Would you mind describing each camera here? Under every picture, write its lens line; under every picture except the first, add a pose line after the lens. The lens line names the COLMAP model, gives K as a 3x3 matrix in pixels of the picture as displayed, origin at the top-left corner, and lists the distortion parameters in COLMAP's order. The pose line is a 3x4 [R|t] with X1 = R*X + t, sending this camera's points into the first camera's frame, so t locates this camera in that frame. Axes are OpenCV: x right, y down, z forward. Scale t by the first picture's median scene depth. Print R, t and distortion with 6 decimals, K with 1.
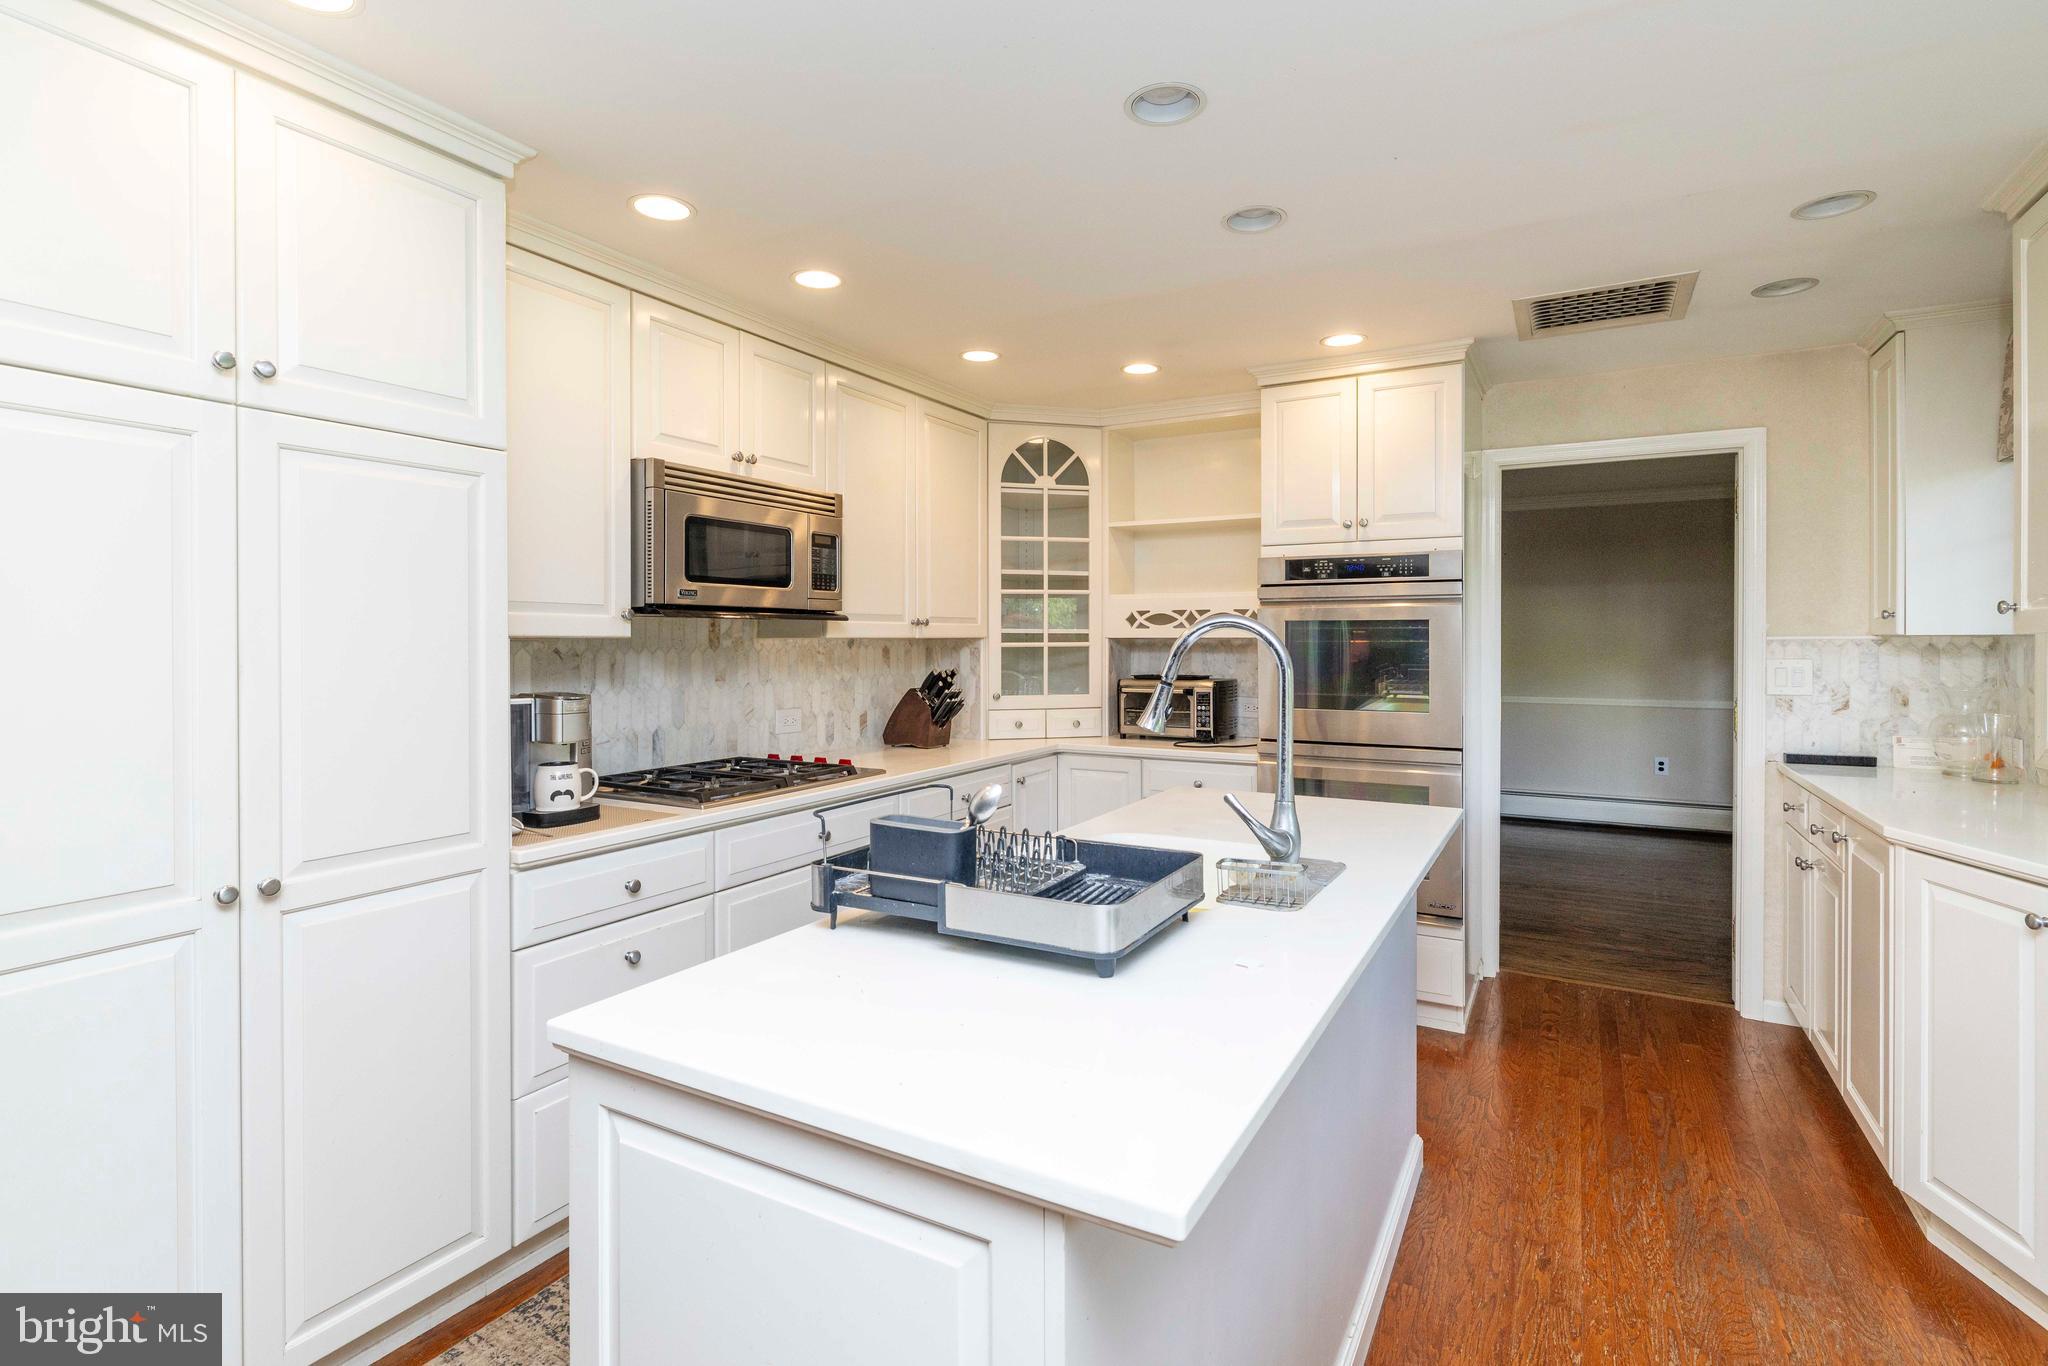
lens RADIAL K [[969.6, 0, 1024.6], [0, 969.6, 642.1], [0, 0, 1]] dist [-0.000920, -0.000179]
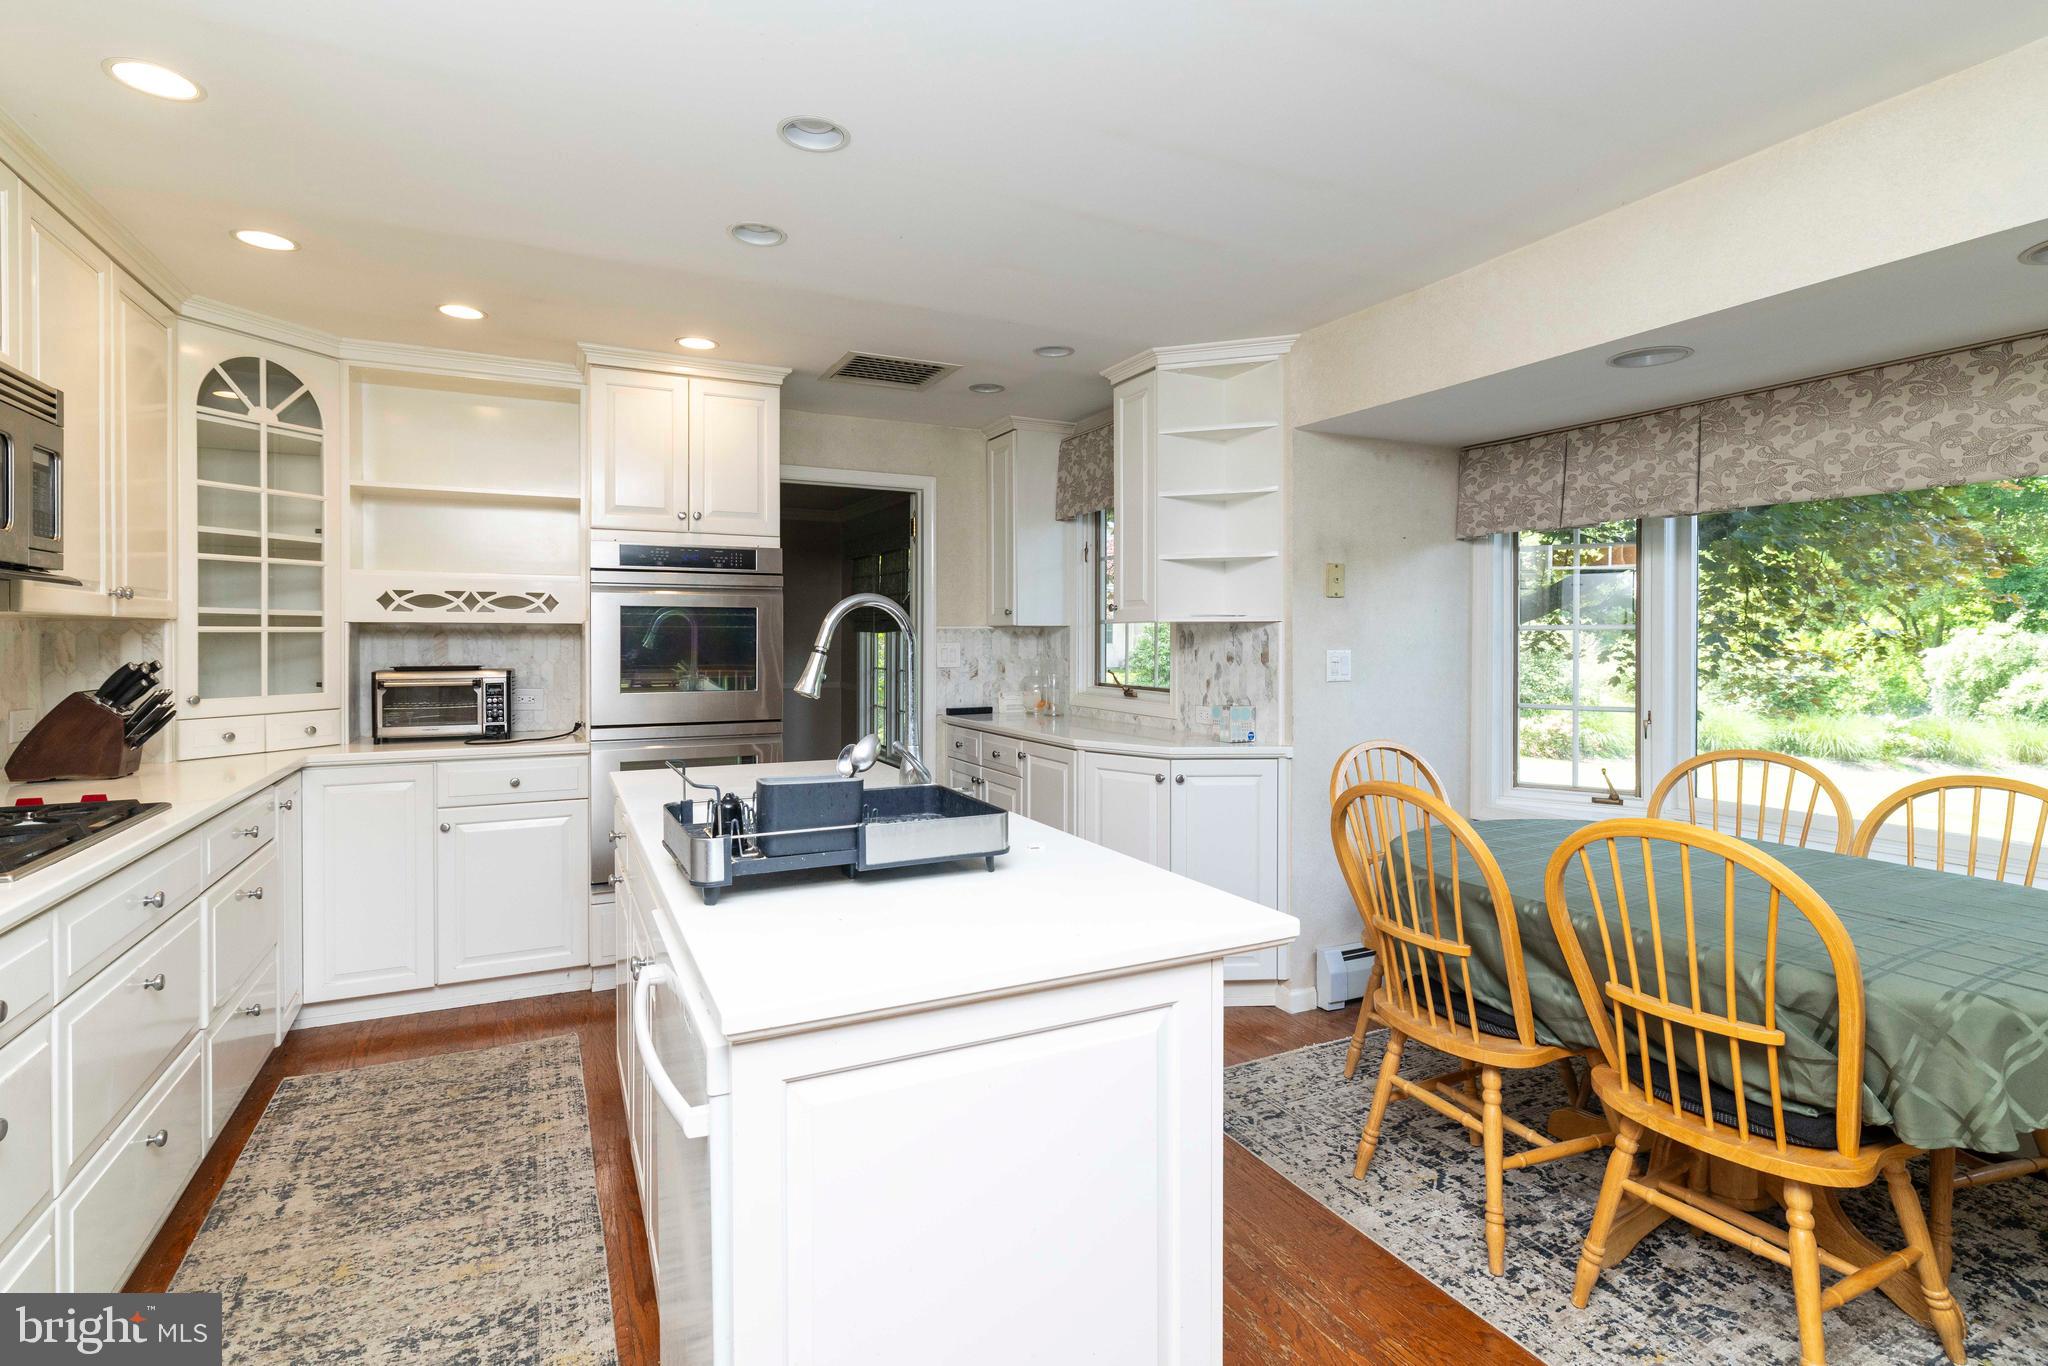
lens RADIAL K [[991.6, 0, 1031.2], [0, 991.6, 648.9], [0, 0, 1]] dist [0.000788, 0.000150]
pose [[0.556292, -0.007990, 0.830948, -0.302364], [0.000806, 0.999958, 0.009075, 0.011708], [-0.830986, -0.004379, 0.556276, 0.070287]]
